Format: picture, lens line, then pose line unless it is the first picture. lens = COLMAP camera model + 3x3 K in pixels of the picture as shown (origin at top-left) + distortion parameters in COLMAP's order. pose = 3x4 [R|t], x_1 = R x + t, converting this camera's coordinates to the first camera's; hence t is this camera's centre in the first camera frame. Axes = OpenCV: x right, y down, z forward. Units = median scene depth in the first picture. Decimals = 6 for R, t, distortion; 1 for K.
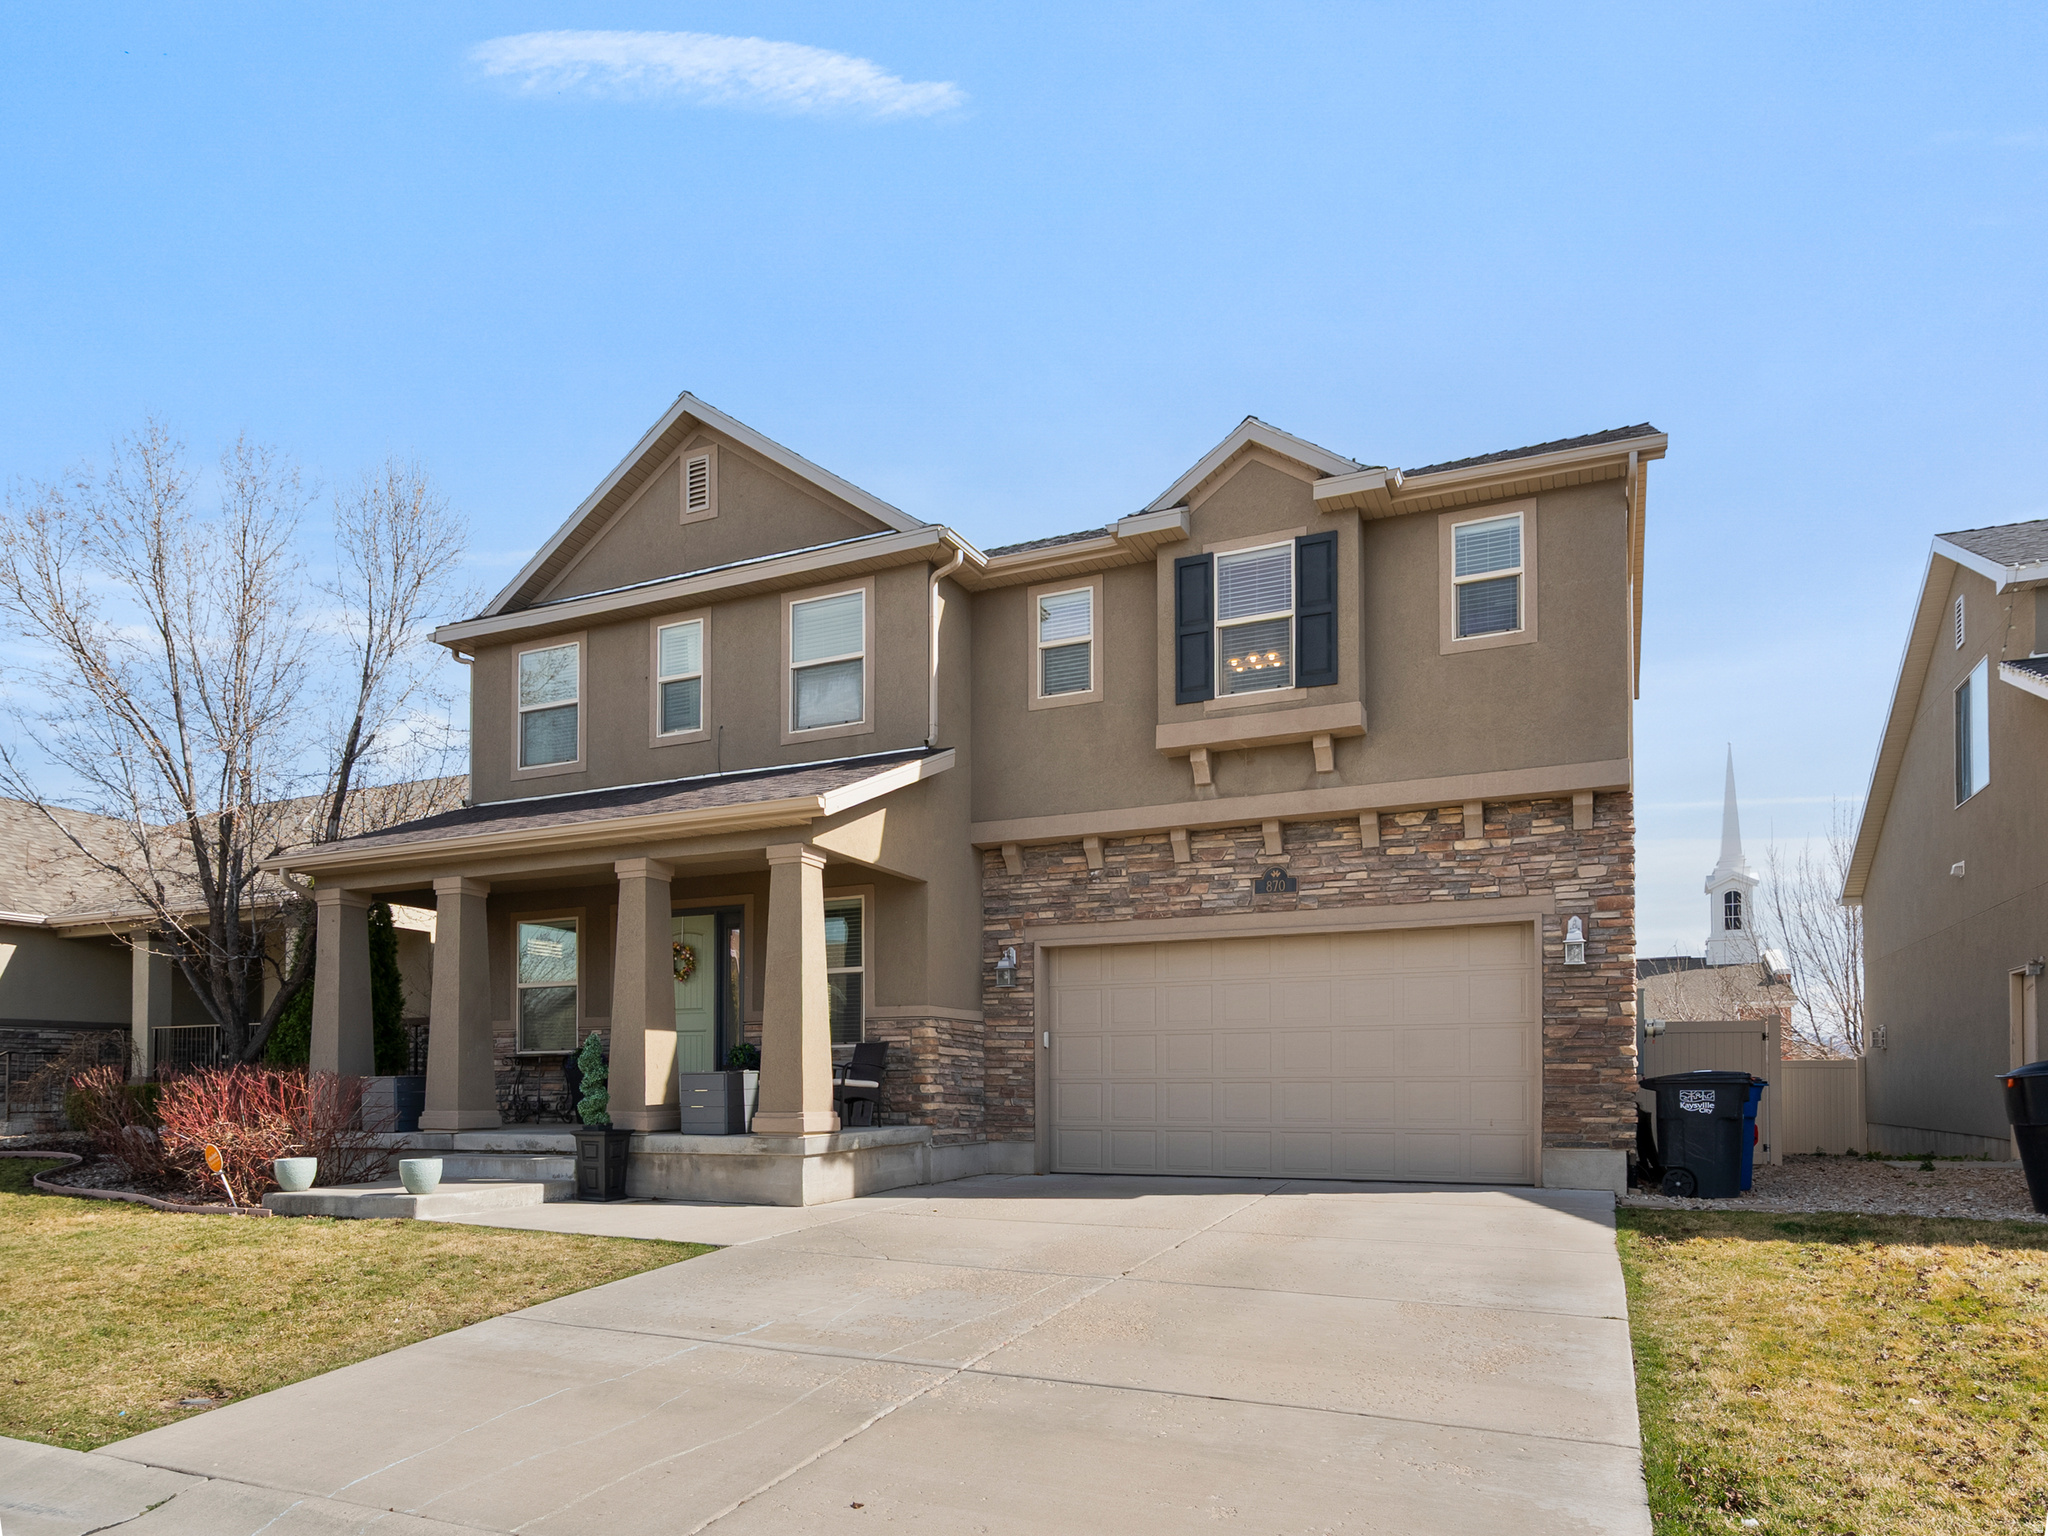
lens RADIAL K [[1246.5, 0, 1017.7], [0, 1246.5, 858.6], [0, 0, 1]] dist [0.001116, 0.000785]
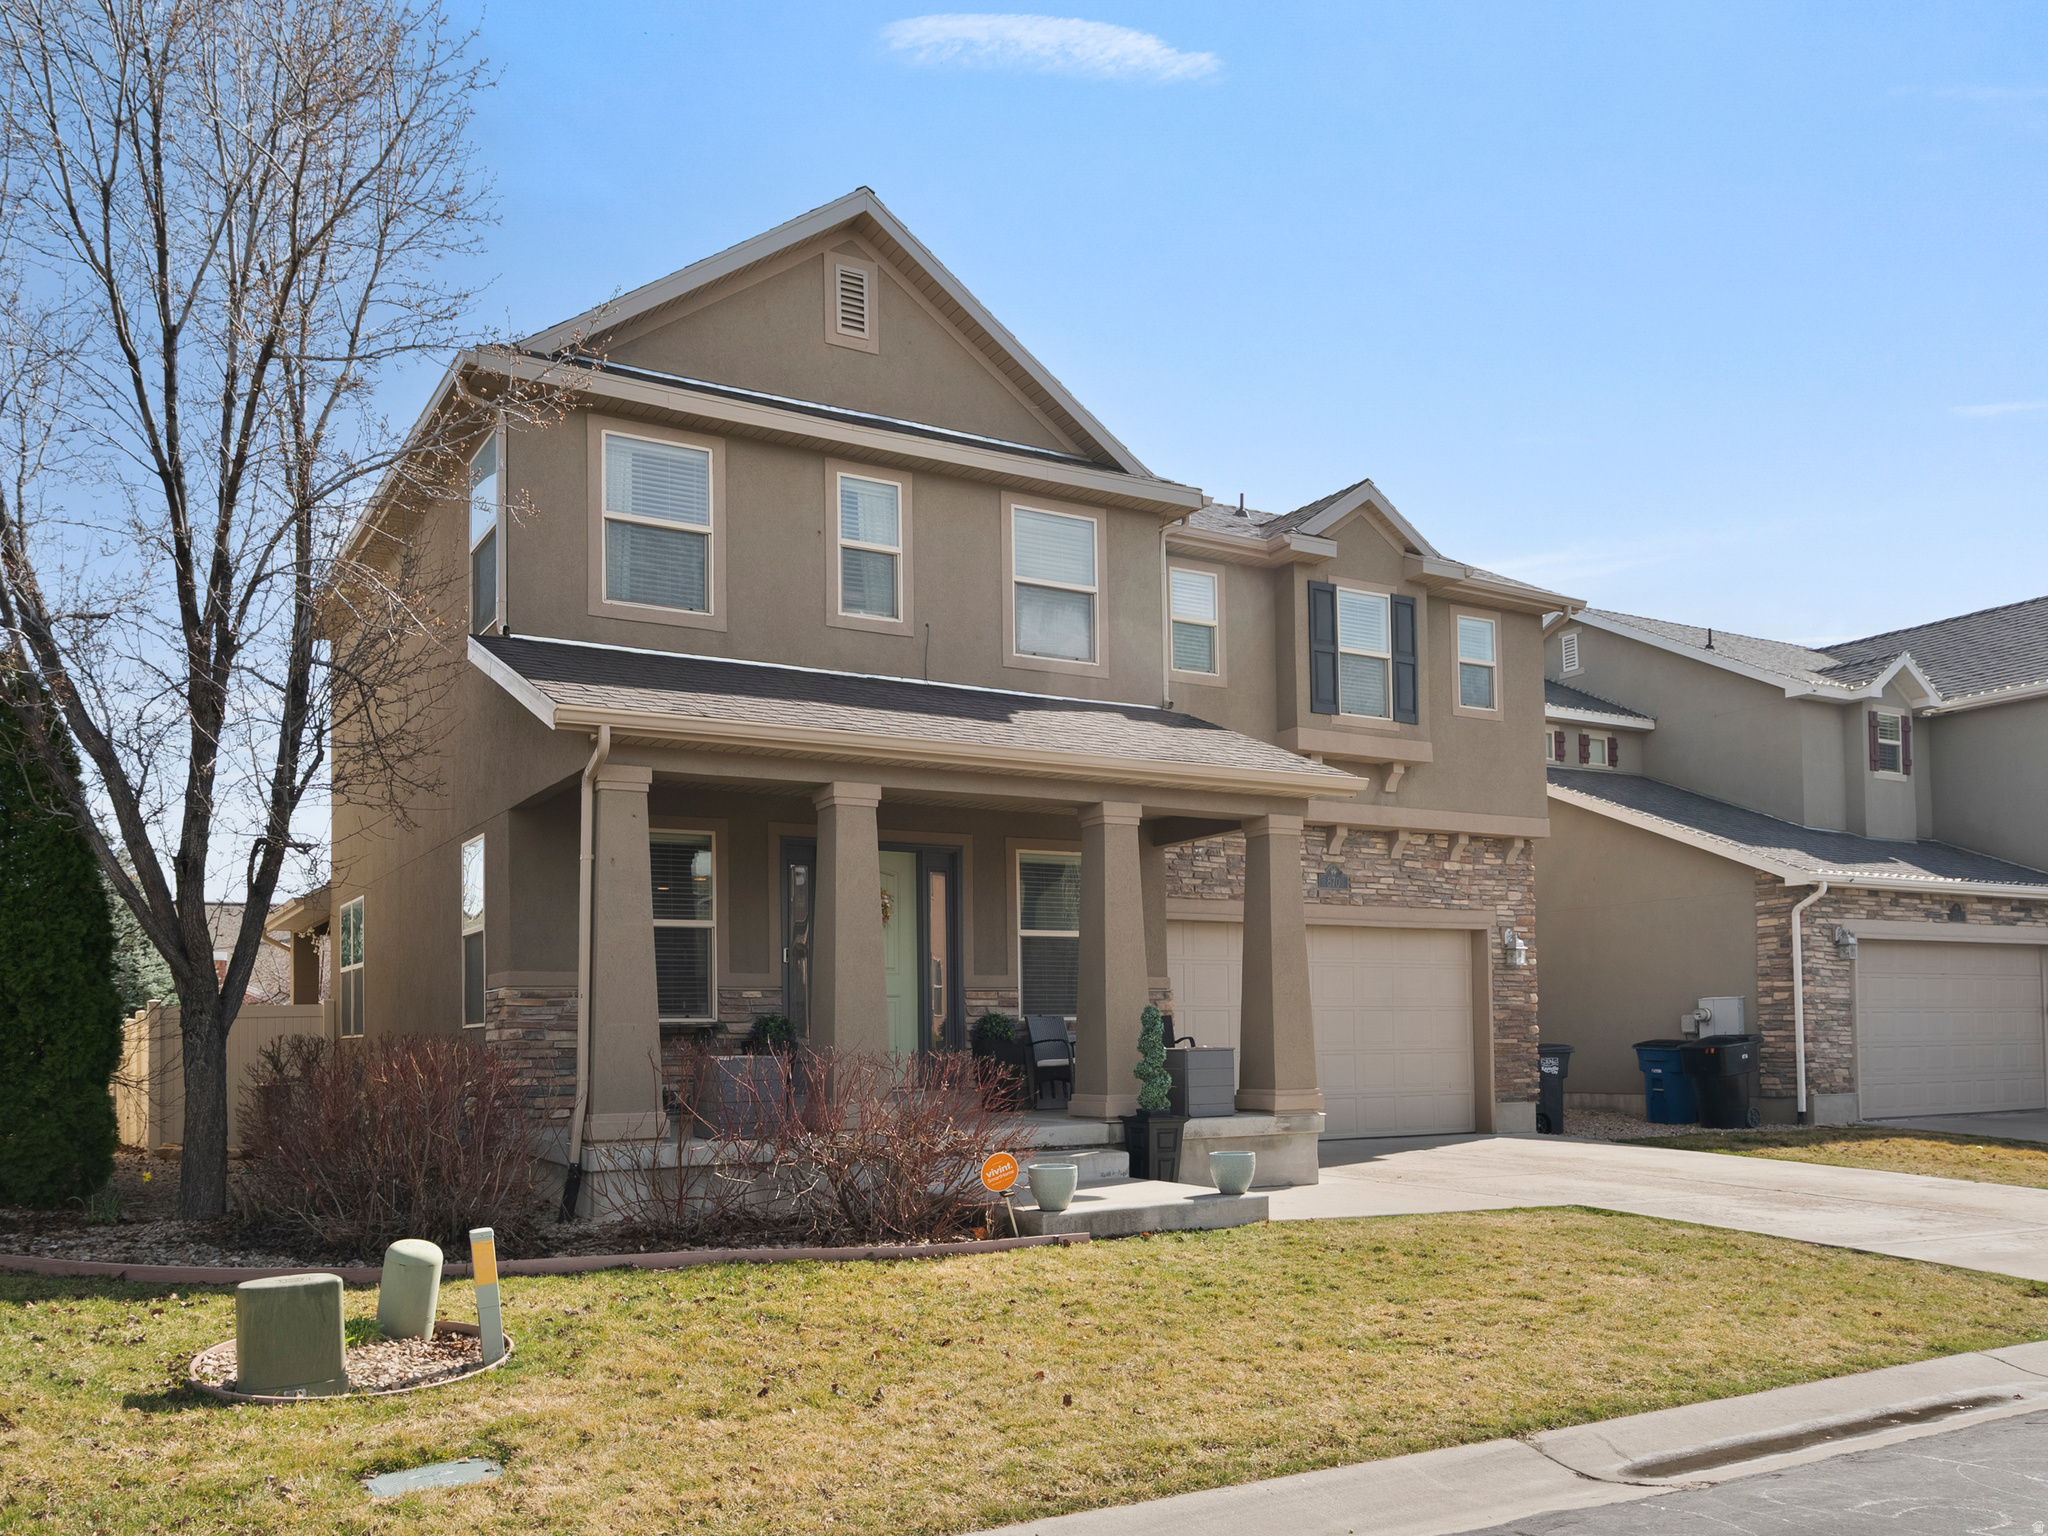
lens RADIAL K [[1581.8, 0, 1023.2], [0, 1581.8, 680.0], [0, 0, 1]] dist [0.000537, -0.000405]
pose [[0.588606, 0.178005, 0.788579, -1.146008], [-0.135712, 0.983371, -0.120678, 0.053759], [-0.796947, -0.035988, 0.602976, 0.356147]]
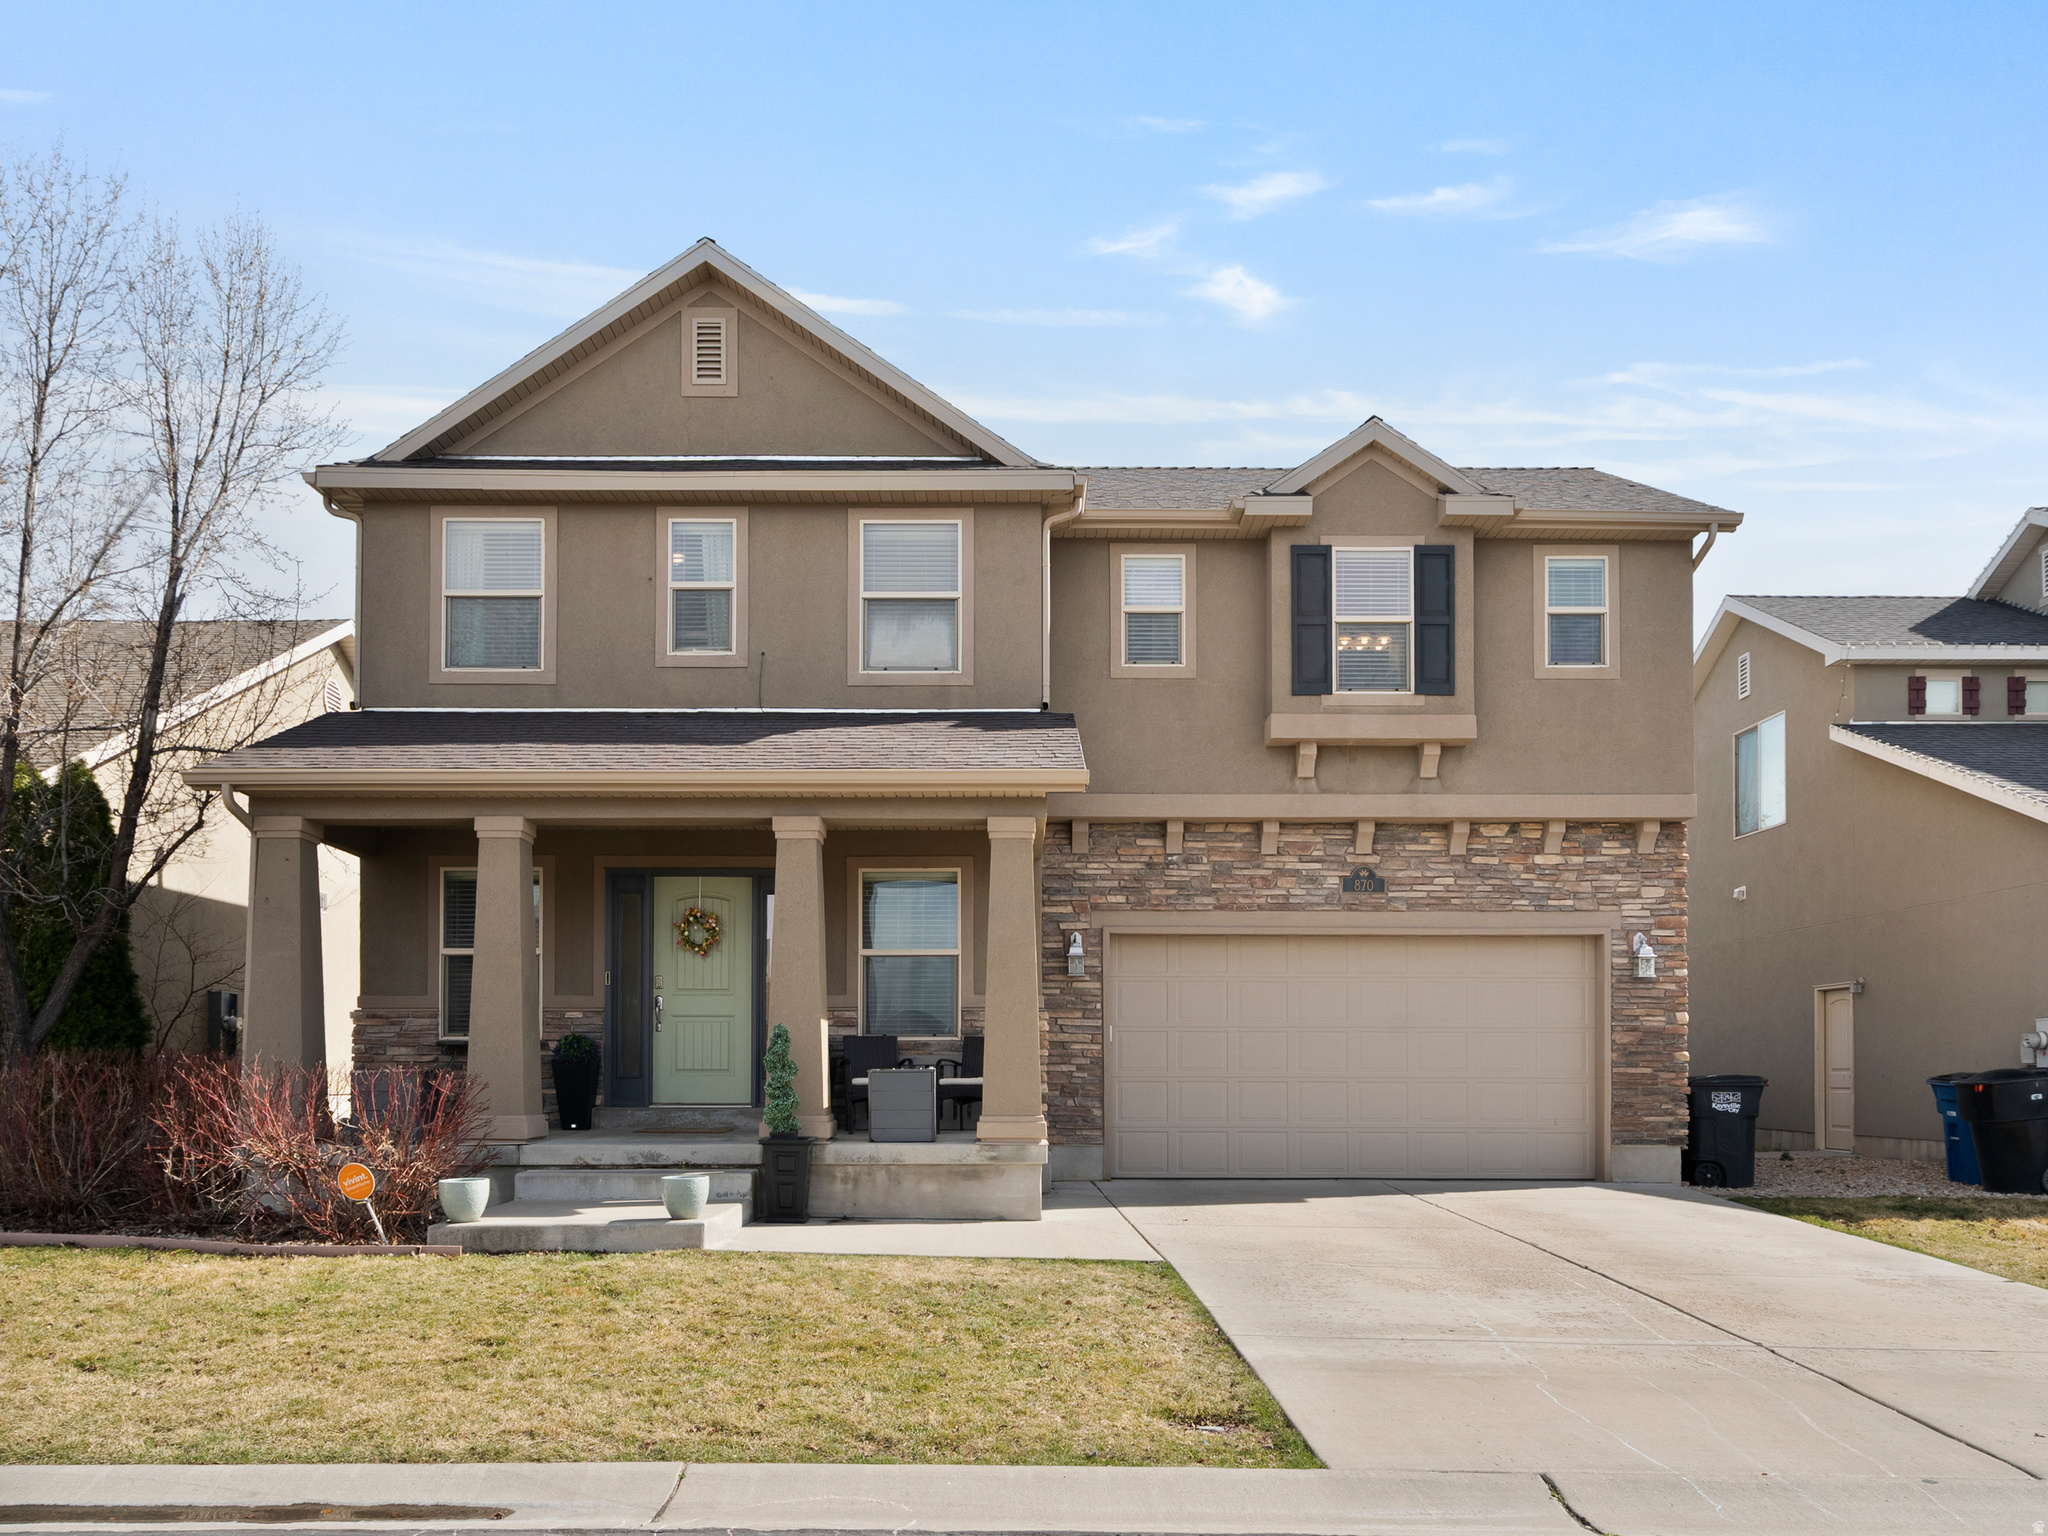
lens RADIAL K [[1524.8, 0, 1024.0], [0, 1524.8, 768.0], [0, 0, 1]] dist [0.005755, 0.004358]
pose [[0.913411, 0.085170, 0.398028, -0.538774], [-0.078934, 0.996364, -0.032062, -0.011184], [-0.399312, -0.002132, 0.916813, -0.014097]]
